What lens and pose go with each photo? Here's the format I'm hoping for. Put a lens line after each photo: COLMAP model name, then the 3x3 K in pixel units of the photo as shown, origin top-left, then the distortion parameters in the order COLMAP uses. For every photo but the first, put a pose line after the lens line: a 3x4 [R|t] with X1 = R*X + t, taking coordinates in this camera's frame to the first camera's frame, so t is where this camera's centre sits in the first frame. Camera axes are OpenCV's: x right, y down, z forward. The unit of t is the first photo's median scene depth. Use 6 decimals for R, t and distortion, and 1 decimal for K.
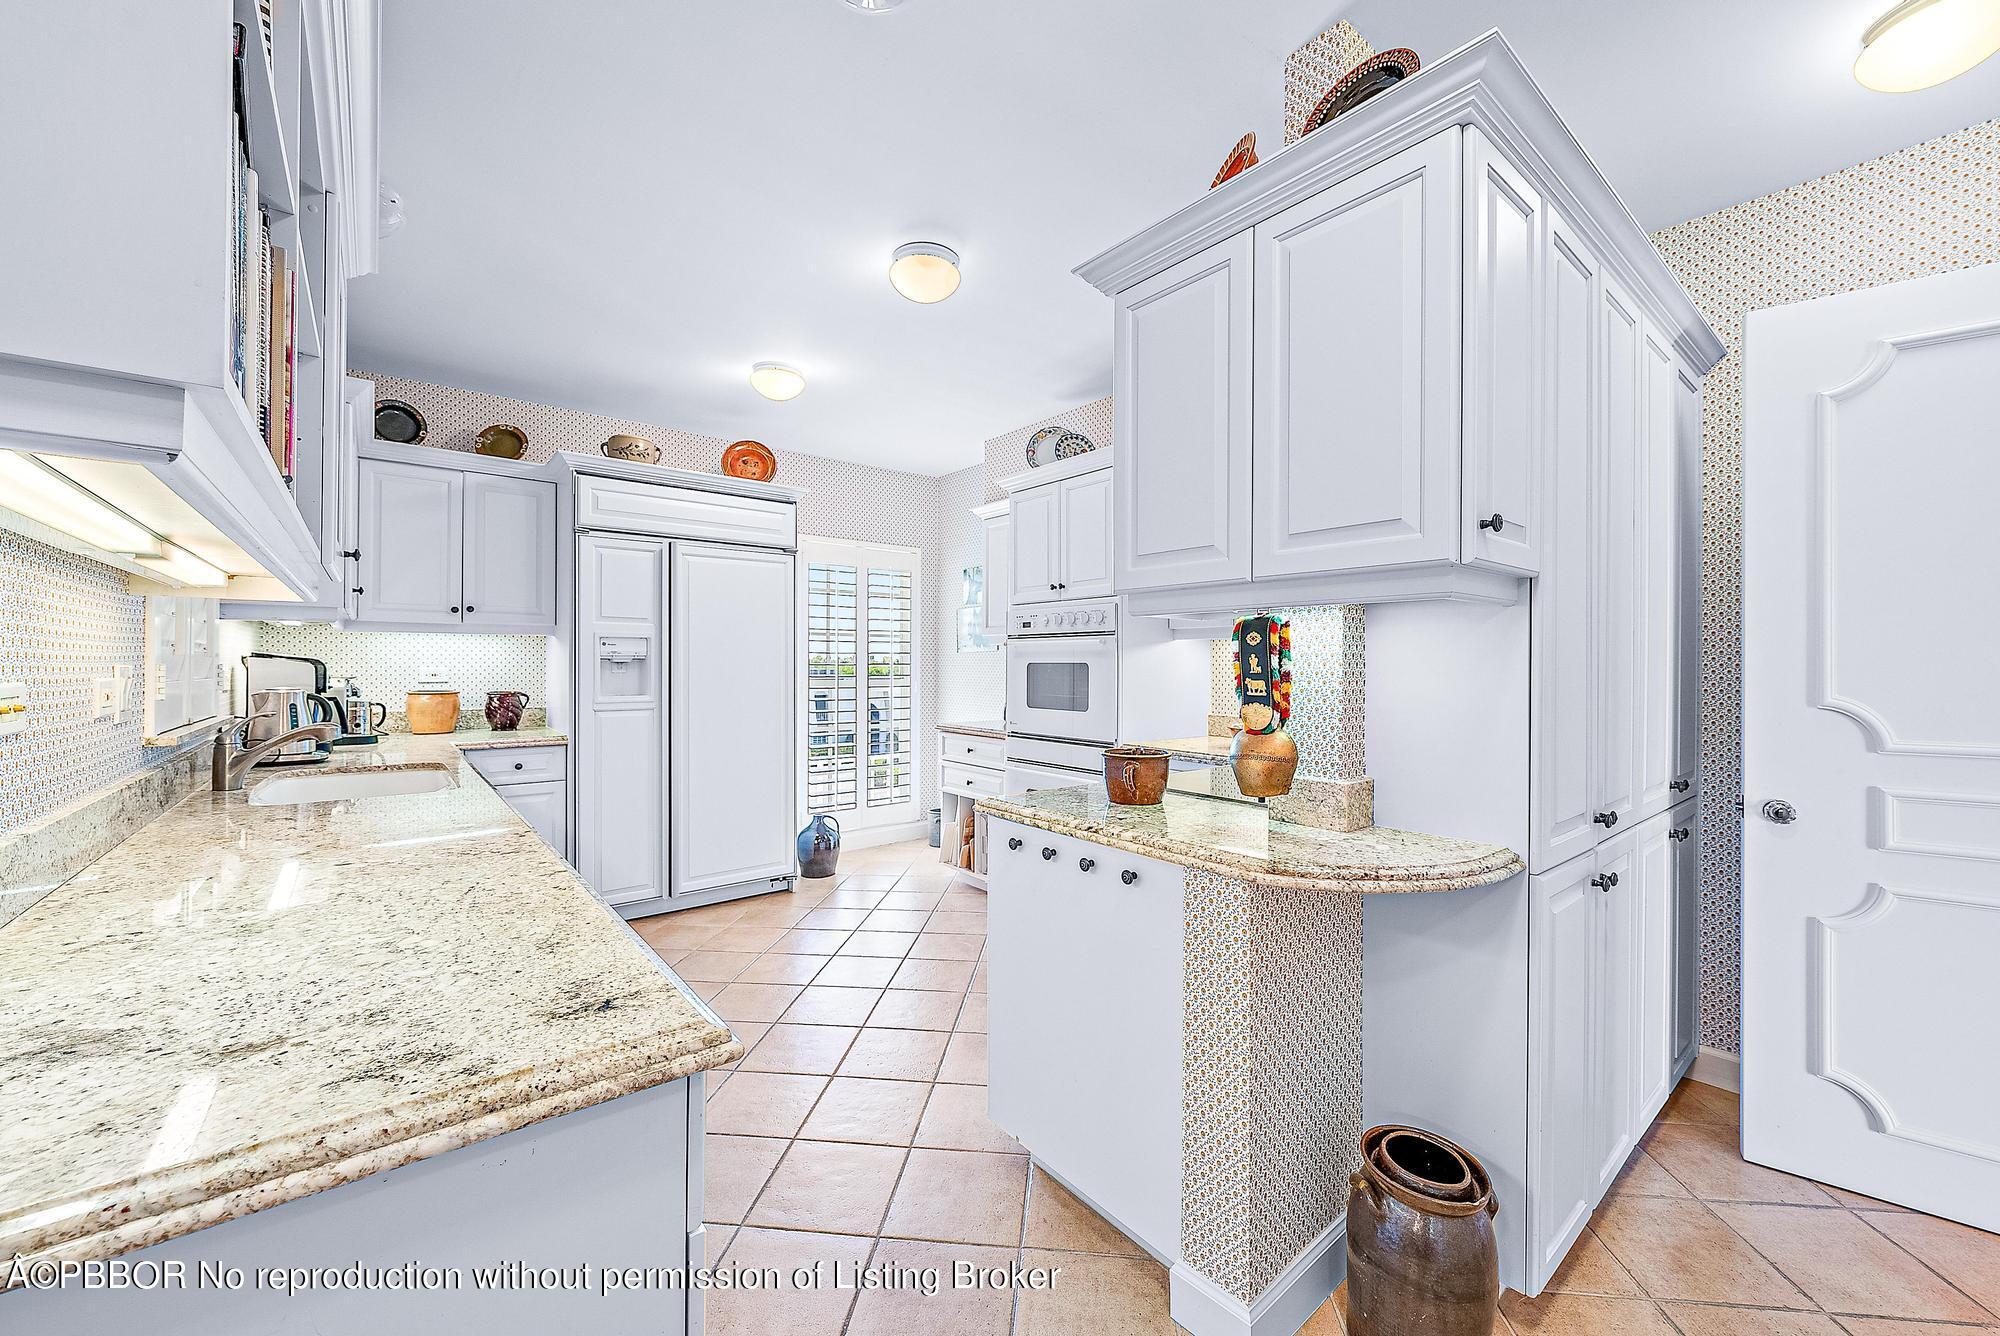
lens RADIAL K [[785.4, 0, 1011.8], [0, 785.4, 656.2], [0, 0, 1]] dist [-0.000002, -0.000102]
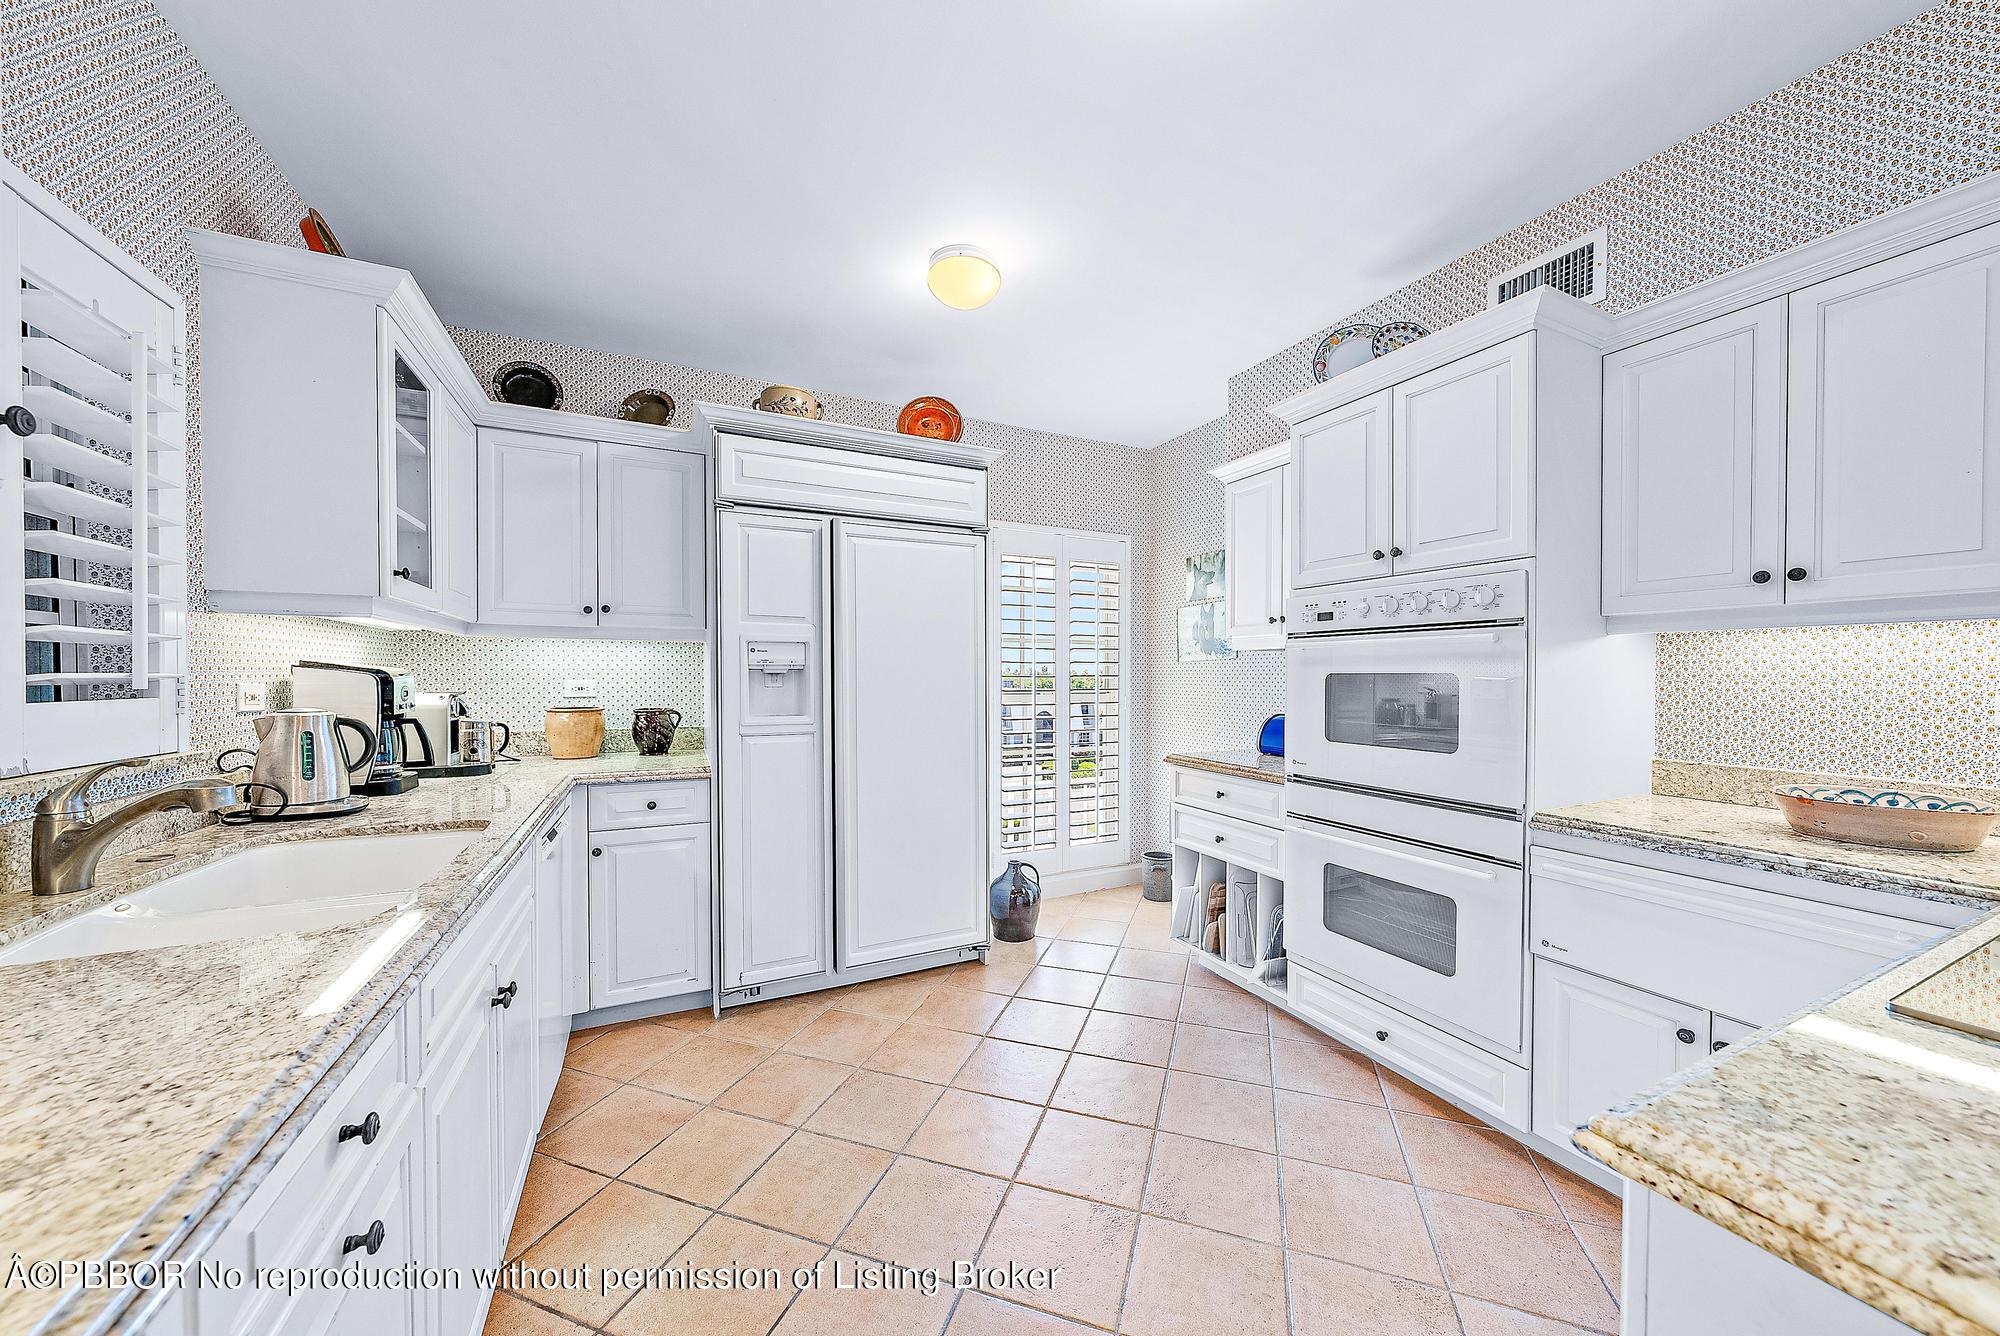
lens RADIAL K [[698.3, 0, 1001.8], [0, 698.3, 677.6], [0, 0, 1]] dist [0.000031, 0.000017]
pose [[0.971856, 0.000055, -0.235574, -0.107655], [0.003040, 0.999914, 0.012774, 0.003498], [0.235554, -0.013130, 0.971773, 0.362123]]
